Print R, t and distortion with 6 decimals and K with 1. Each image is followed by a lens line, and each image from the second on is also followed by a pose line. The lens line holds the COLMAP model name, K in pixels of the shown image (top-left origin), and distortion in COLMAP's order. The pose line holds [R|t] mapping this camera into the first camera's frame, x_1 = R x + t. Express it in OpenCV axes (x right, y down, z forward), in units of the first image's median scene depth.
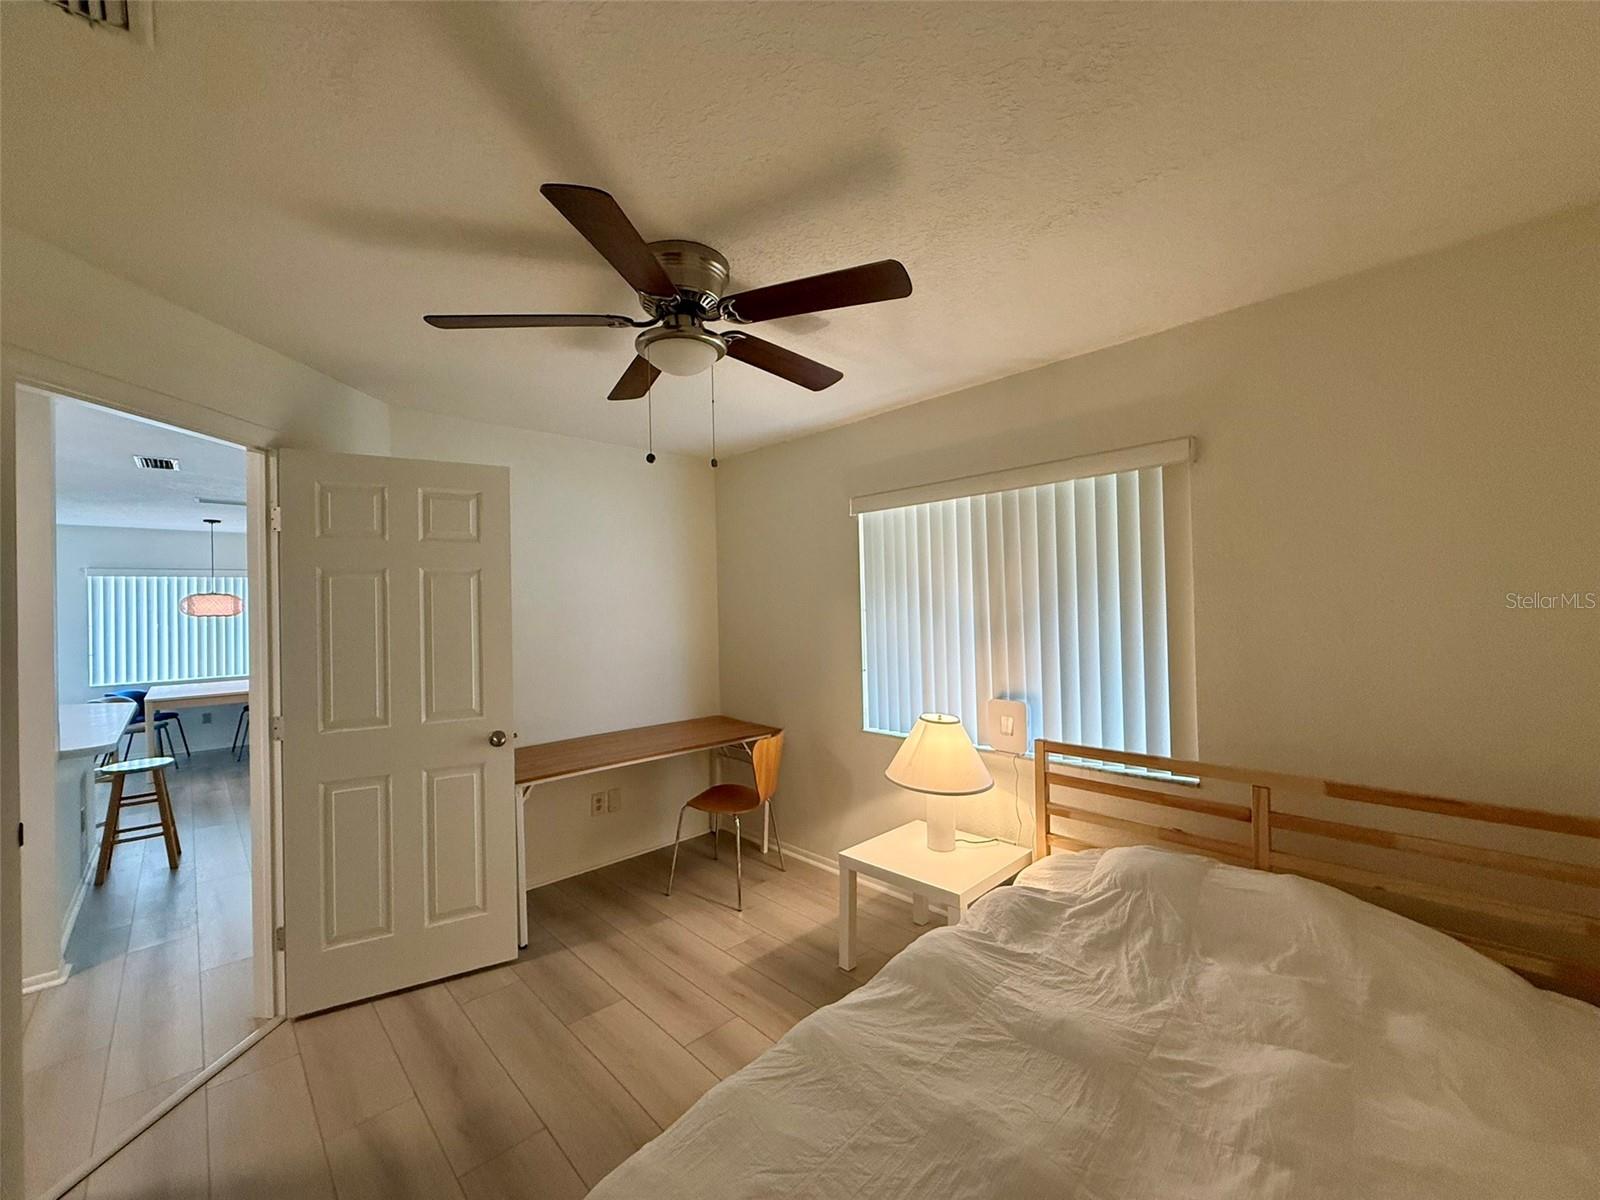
lens RADIAL K [[635.0, 0, 800.3], [0, 635.0, 603.0], [0, 0, 1]] dist [-0.001111, 0.000098]
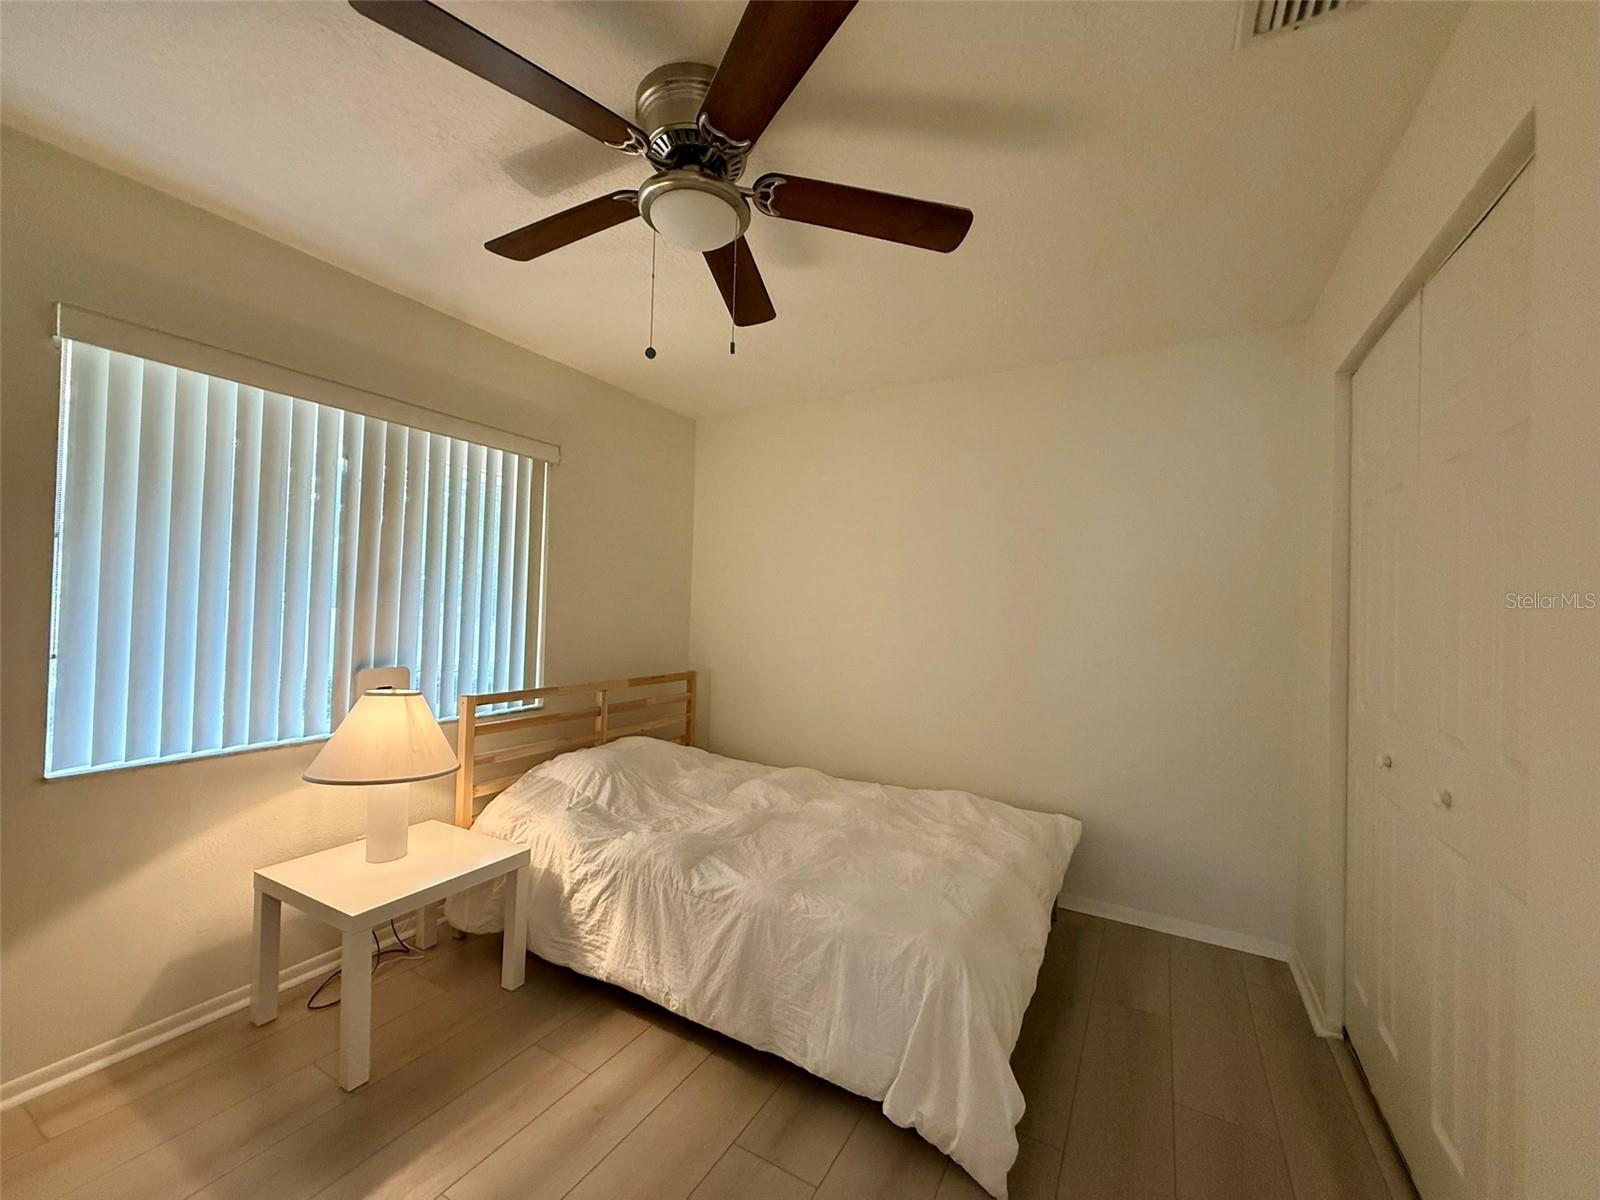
lens RADIAL K [[635.0, 0, 797.0], [0, 635.0, 596.1], [0, 0, 1]] dist [-0.001111, 0.000098]
pose [[-0.284435, 0.029493, 0.958241, -0.733102], [-0.030076, 0.998760, -0.039667, 0.084380], [-0.958223, -0.040103, -0.283196, 0.801896]]
